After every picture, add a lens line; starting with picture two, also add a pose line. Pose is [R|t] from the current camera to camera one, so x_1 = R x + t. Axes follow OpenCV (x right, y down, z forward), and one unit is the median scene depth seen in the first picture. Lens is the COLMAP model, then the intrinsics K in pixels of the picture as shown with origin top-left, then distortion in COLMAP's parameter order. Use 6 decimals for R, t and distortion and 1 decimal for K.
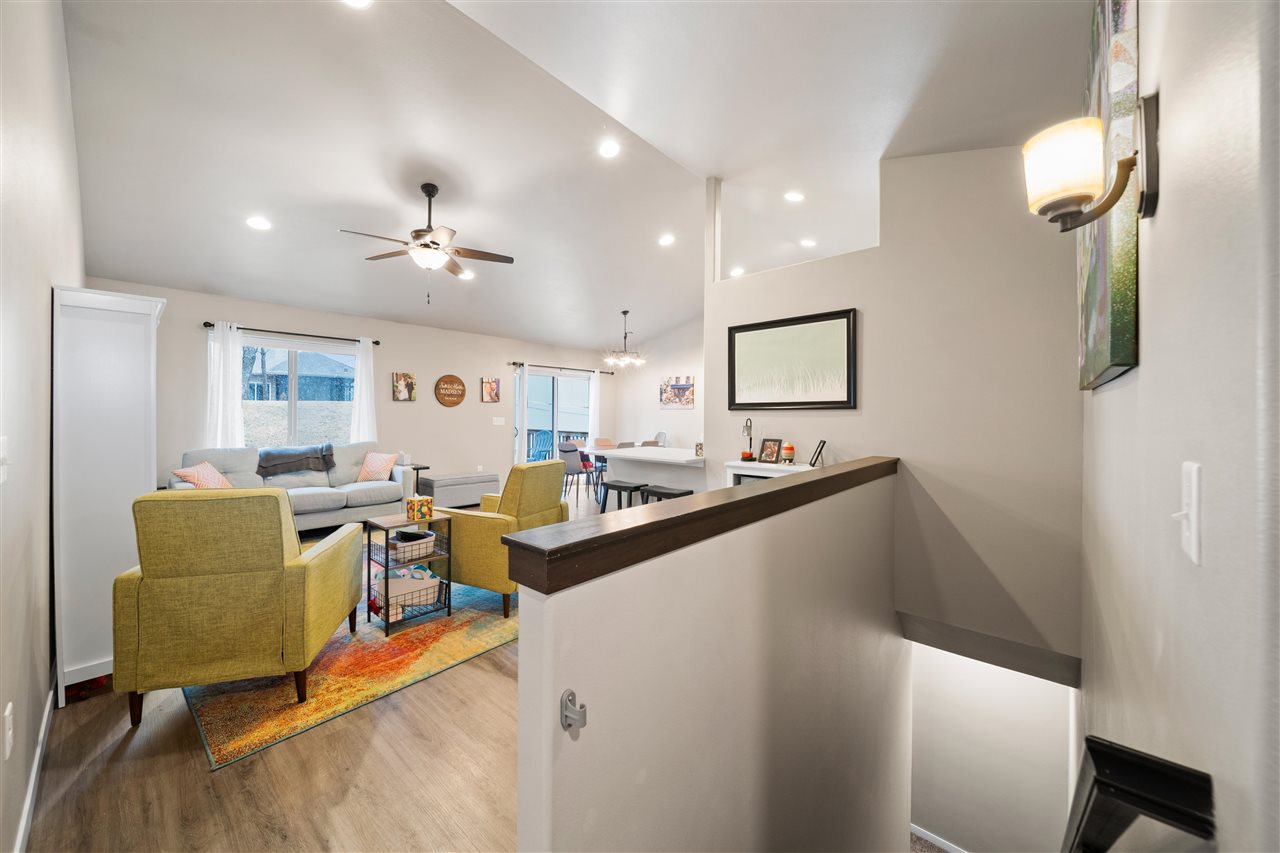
lens RADIAL K [[457.2, 0, 632.1], [0, 457.2, 425.5], [0, 0, 1]] dist [-0.002085, -0.000197]
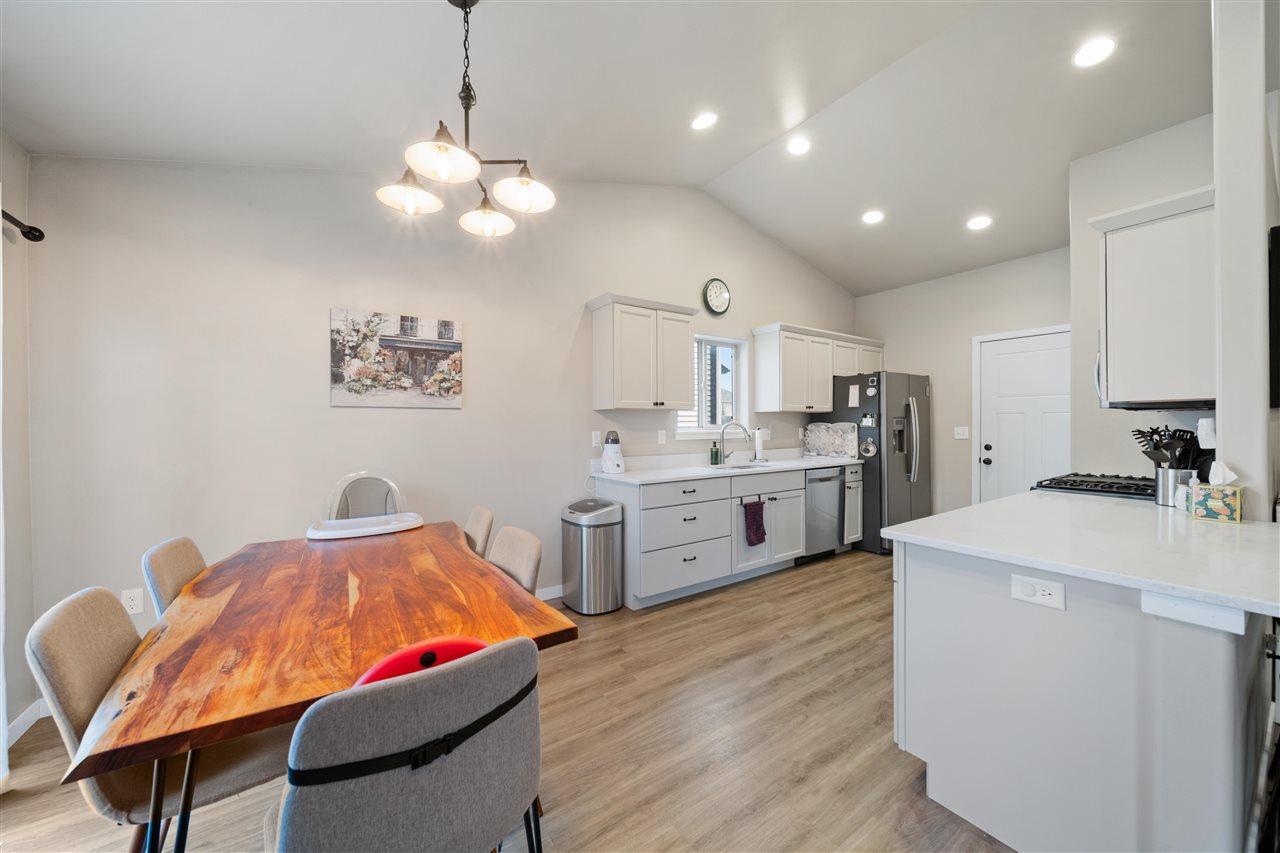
lens RADIAL K [[457.2, 0, 632.1], [0, 457.2, 425.5], [0, 0, 1]] dist [-0.002085, -0.000197]
pose [[0.250037, -0.009613, 0.968189, -0.201336], [0.028528, 0.999590, 0.002557, -0.018652], [-0.967816, 0.026981, 0.250208, 0.756977]]
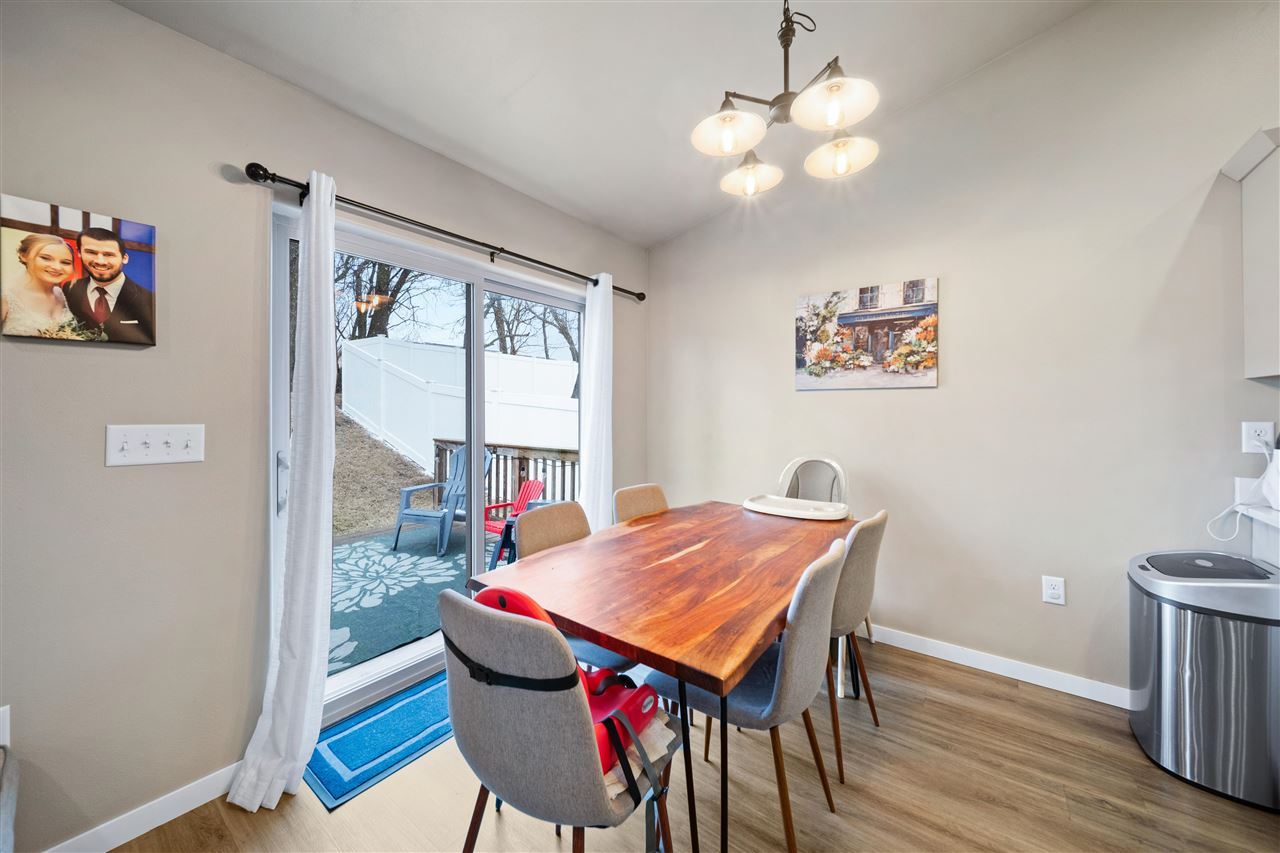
lens RADIAL K [[466.3, 0, 627.8], [0, 466.3, 406.2], [0, 0, 1]] dist [0.001760, 0.000063]
pose [[0.998051, -0.005638, 0.062143, -0.088191], [0.007323, 0.999611, -0.026917, -0.016662], [-0.061967, 0.027320, 0.997704, 0.698749]]
